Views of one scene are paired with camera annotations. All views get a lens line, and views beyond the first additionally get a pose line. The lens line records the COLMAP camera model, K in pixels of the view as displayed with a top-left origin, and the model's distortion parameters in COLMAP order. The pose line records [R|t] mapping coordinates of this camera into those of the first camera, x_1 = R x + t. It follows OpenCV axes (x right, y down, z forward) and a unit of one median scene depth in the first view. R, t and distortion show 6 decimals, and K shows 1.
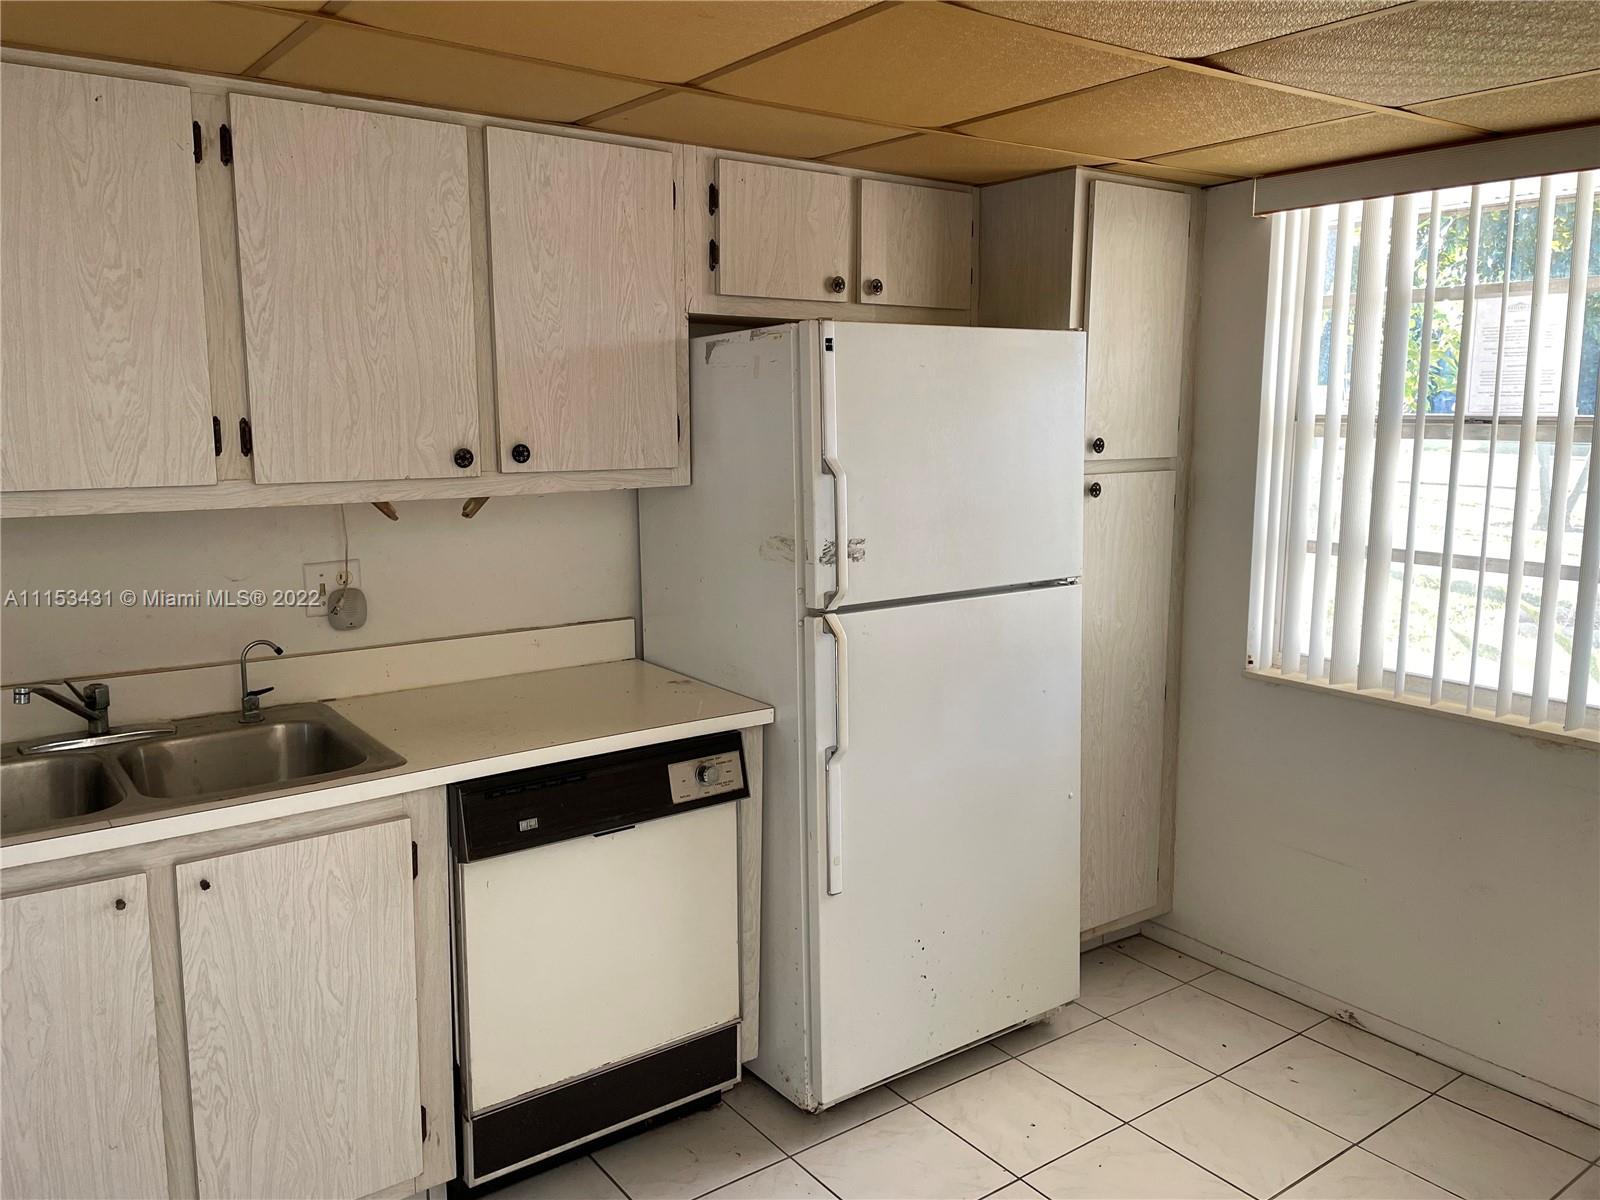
lens RADIAL K [[1204.9, 0, 799.3], [0, 1204.9, 581.0], [0, 0, 1]] dist [0.100215, -0.128430]
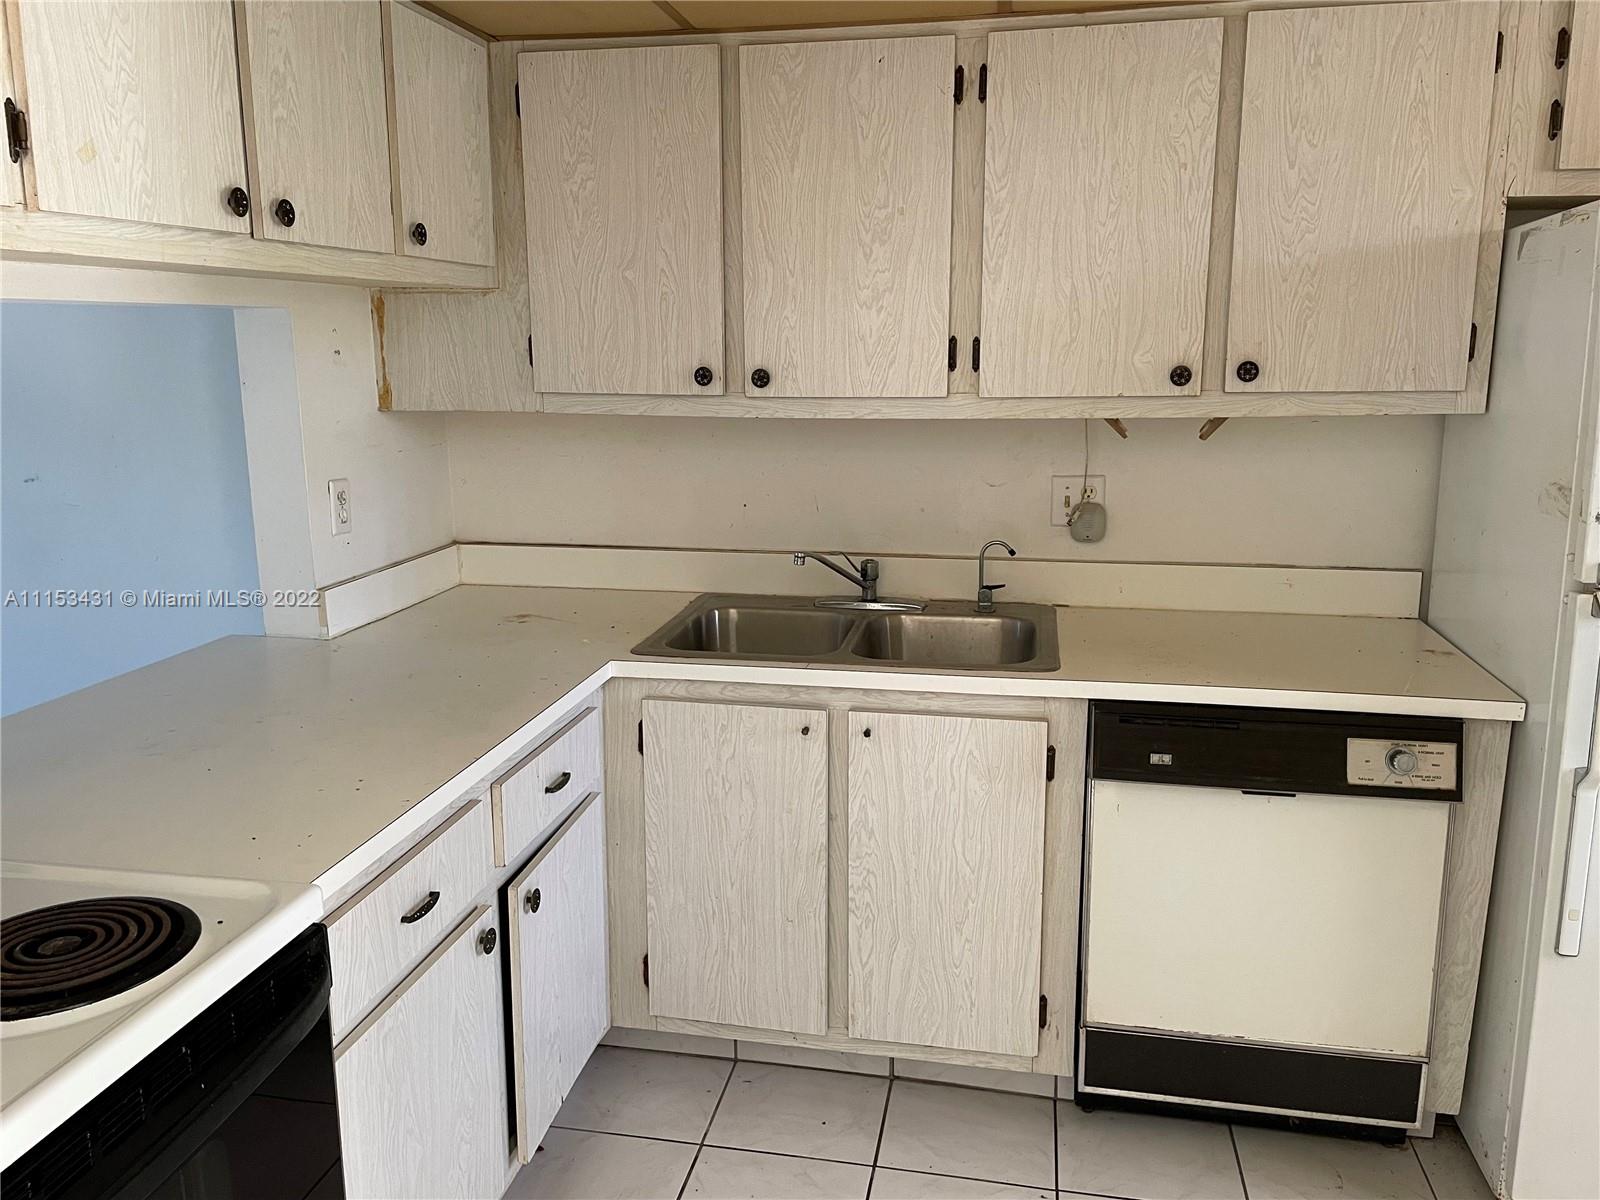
lens RADIAL K [[1204.9, 0, 799.3], [0, 1204.9, 581.0], [0, 0, 1]] dist [0.100215, -0.128430]
pose [[0.677415, 0.137344, -0.722666, 0.257903], [-0.096396, 0.990518, 0.097890, -0.005943], [0.729258, 0.003351, 0.684231, 0.130303]]
